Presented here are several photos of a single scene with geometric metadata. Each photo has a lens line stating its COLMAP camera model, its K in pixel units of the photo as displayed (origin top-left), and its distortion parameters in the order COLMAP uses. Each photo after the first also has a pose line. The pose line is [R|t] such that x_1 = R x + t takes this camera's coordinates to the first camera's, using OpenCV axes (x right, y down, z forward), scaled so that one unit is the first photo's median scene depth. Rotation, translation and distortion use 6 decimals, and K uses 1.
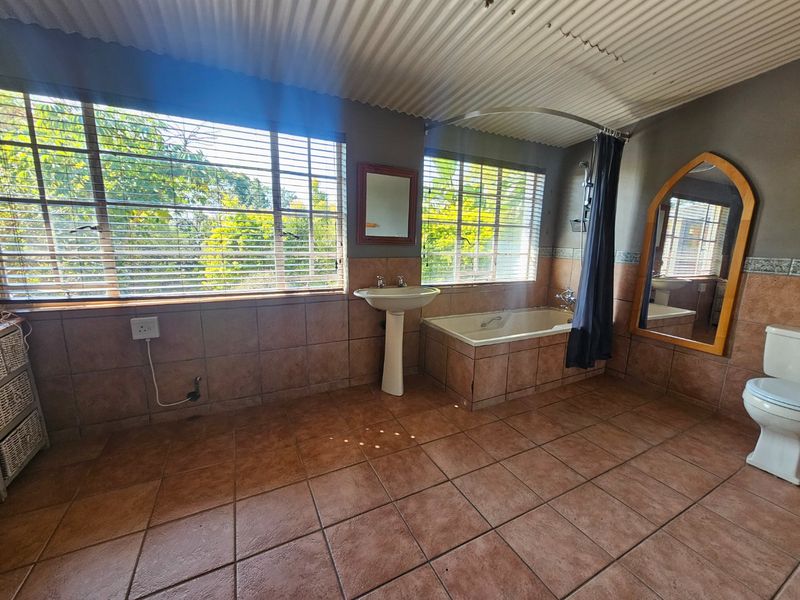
lens RADIAL K [[332.9, 0, 407.3], [0, 332.9, 301.2], [0, 0, 1]] dist [-0.001039, 0.000663]
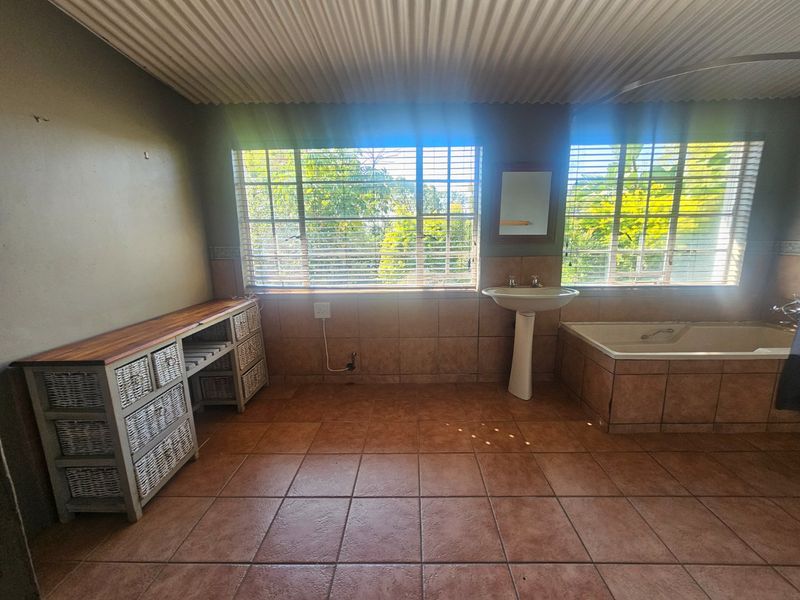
lens RADIAL K [[332.9, 0, 407.3], [0, 332.9, 301.2], [0, 0, 1]] dist [-0.001039, 0.000663]
pose [[0.875356, 0.056947, -0.480113, 0.127730], [-0.055962, 0.998299, 0.016377, 0.002274], [0.480229, 0.012533, 0.877054, -0.012207]]
